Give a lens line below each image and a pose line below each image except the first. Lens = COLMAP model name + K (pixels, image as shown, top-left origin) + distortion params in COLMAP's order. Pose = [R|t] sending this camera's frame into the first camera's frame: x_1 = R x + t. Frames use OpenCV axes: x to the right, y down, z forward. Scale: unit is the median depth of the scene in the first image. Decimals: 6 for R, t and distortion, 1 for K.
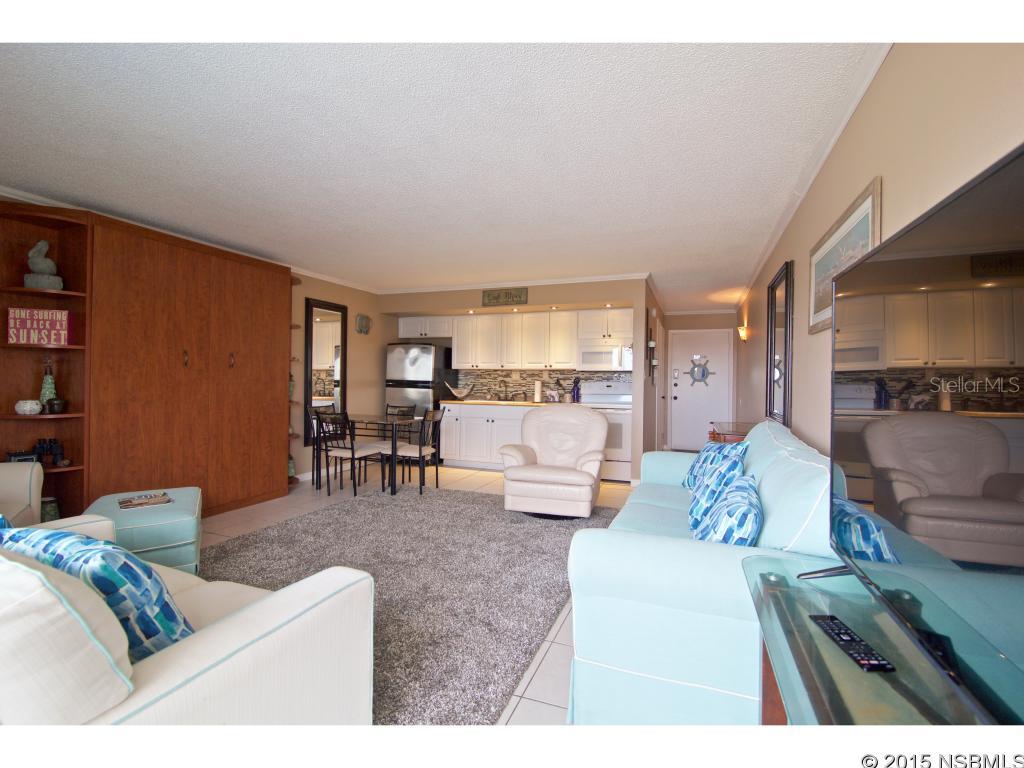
lens RADIAL K [[474.2, 0, 509.3], [0, 474.2, 382.7], [0, 0, 1]] dist [-0.012579, 0.001002]
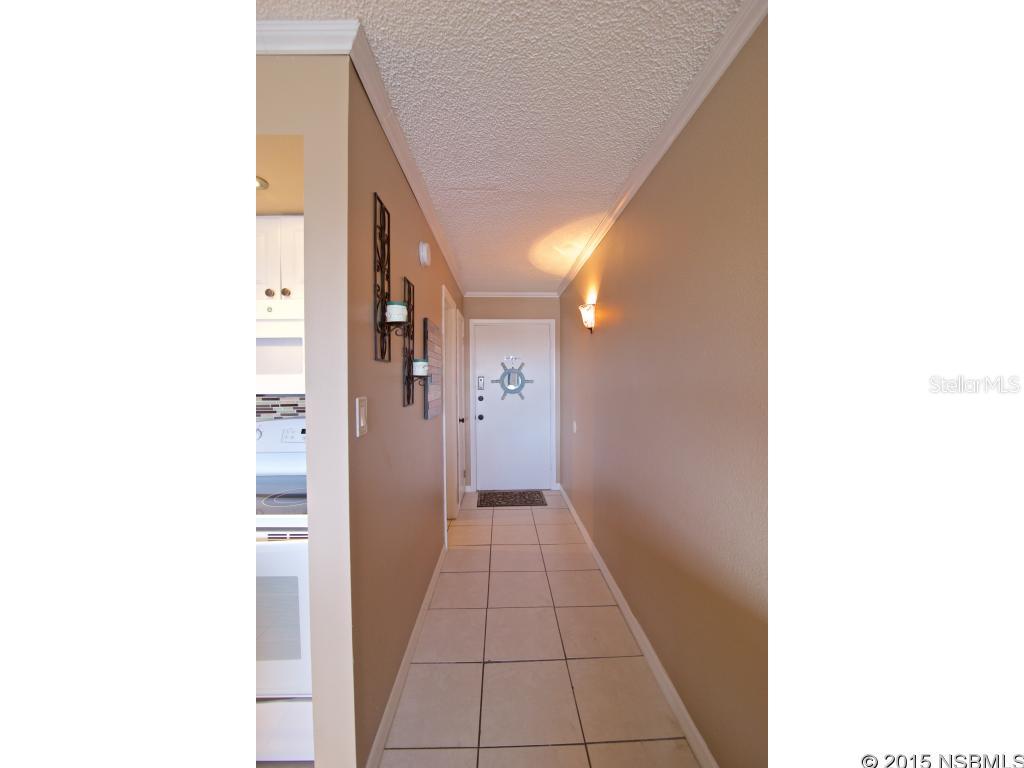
lens RADIAL K [[474.2, 0, 512.2], [0, 474.2, 385.4], [0, 0, 1]] dist [-0.012579, 0.001002]
pose [[0.922542, -0.018933, 0.385432, 0.254419], [0.018969, 0.999813, 0.003711, -0.032907], [-0.385430, 0.003887, 0.922729, 0.686888]]
